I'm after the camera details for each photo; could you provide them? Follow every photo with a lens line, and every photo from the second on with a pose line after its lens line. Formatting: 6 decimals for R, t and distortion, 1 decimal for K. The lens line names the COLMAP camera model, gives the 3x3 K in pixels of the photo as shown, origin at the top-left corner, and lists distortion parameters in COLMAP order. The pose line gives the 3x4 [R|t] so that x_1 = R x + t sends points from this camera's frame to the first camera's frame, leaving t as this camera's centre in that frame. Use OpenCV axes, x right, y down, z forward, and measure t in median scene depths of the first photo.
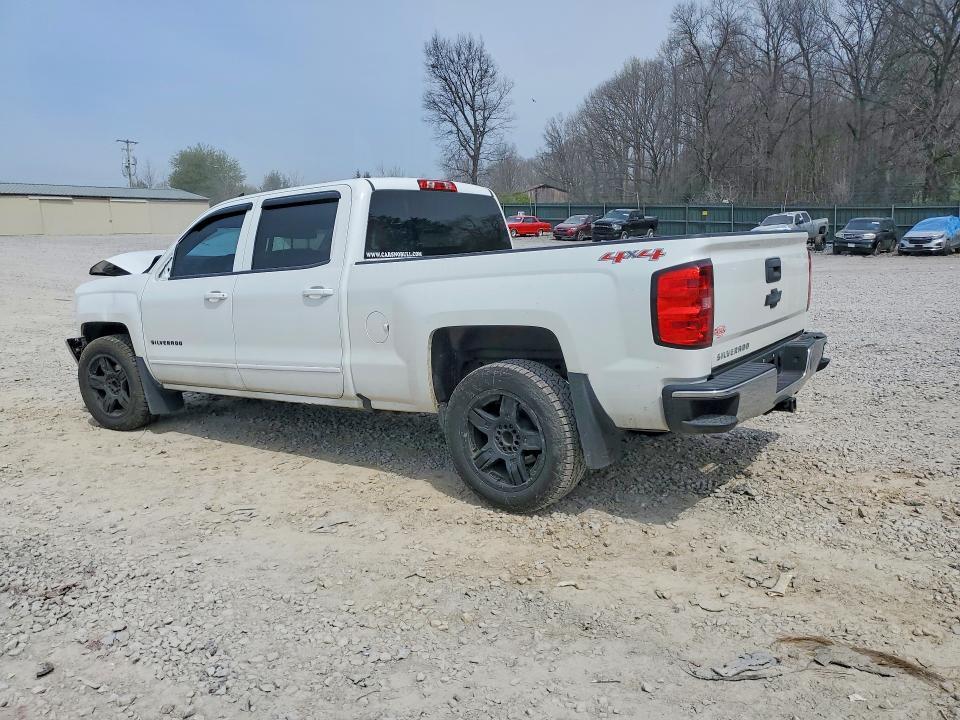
lens RADIAL K [[752.3, 0, 478.7], [0, 752.3, 353.7], [0, 0, 1]] dist [0.020708, -0.000748]
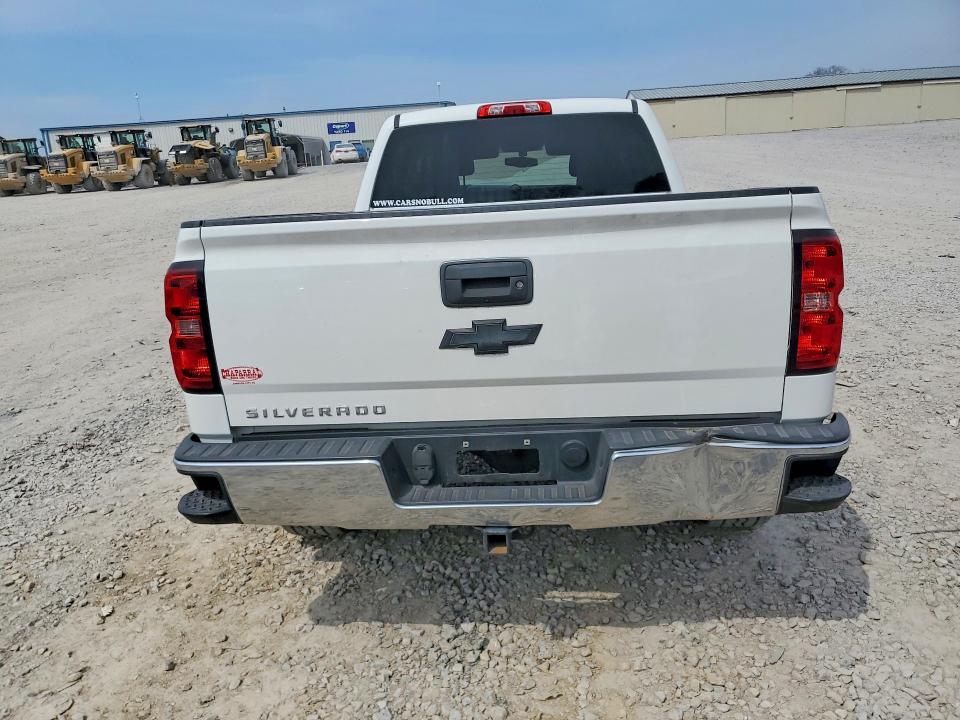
lens RADIAL K [[752.3, 0, 483.4], [0, 752.3, 360.6], [0, 0, 1]] dist [0.020708, -0.000748]
pose [[0.515074, 0.215860, -0.829520, 0.697282], [-0.086830, 0.975932, 0.200044, -0.136659], [0.852736, -0.031010, 0.521420, 0.620174]]
